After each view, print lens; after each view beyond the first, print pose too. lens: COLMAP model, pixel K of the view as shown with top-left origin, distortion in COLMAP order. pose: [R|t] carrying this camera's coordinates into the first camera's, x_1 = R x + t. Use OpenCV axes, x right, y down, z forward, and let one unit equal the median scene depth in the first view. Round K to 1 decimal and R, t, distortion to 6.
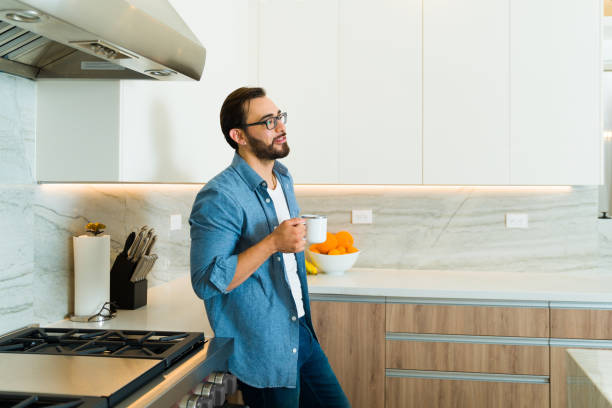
lens RADIAL K [[872.8, 0, 306.0], [0, 872.8, 204.0], [0, 0, 1]] dist [0.021027, 0.012690]
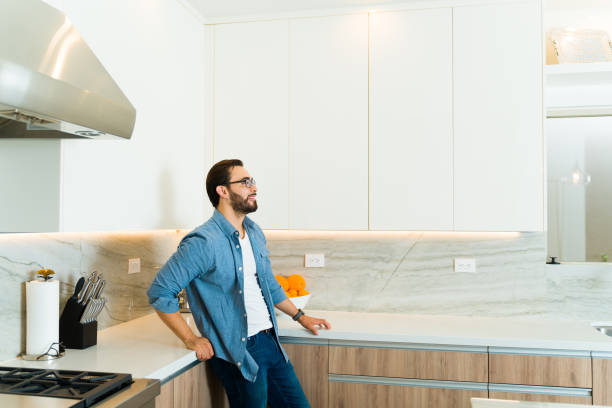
lens RADIAL K [[872.8, 0, 306.0], [0, 872.8, 204.0], [0, 0, 1]] dist [0.021027, 0.012690]
pose [[0.992032, -0.003367, -0.125940, 0.195604], [0.000637, 0.999764, -0.021710, -0.031890], [0.125984, 0.021457, 0.991800, -0.035189]]
